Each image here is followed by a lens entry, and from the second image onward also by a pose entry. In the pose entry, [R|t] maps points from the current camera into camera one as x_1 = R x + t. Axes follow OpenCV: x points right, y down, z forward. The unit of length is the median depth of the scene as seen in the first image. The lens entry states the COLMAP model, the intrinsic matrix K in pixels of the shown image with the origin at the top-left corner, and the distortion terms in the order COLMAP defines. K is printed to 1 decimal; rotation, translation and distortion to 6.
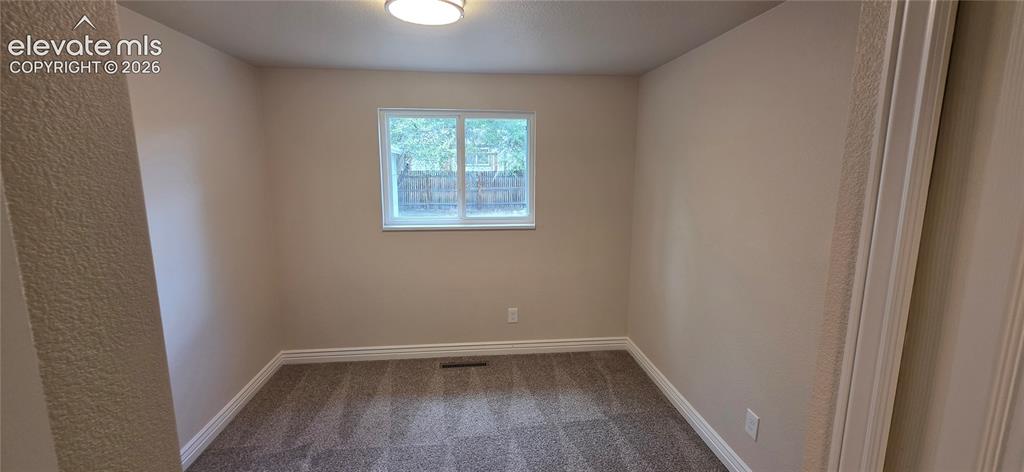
lens RADIAL K [[407.8, 0, 510.5], [0, 407.8, 231.0], [0, 0, 1]] dist [0.003232, -0.000160]
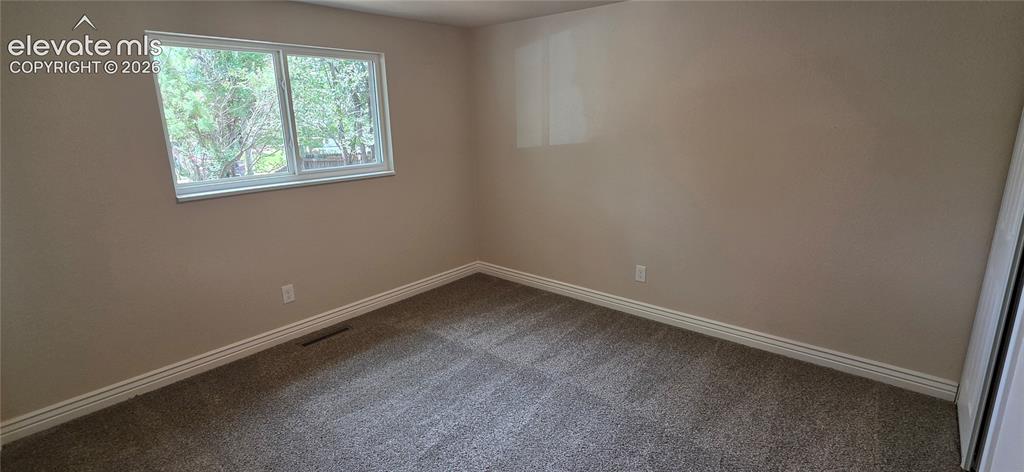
lens RADIAL K [[476.5, 0, 511.2], [0, 476.5, 230.7], [0, 0, 1]] dist [0.004599, 0.000827]
pose [[0.728129, -0.179470, 0.661528, -0.479203], [0.120696, 0.983604, 0.134001, 0.004861], [-0.674730, -0.017726, 0.737852, -0.054562]]
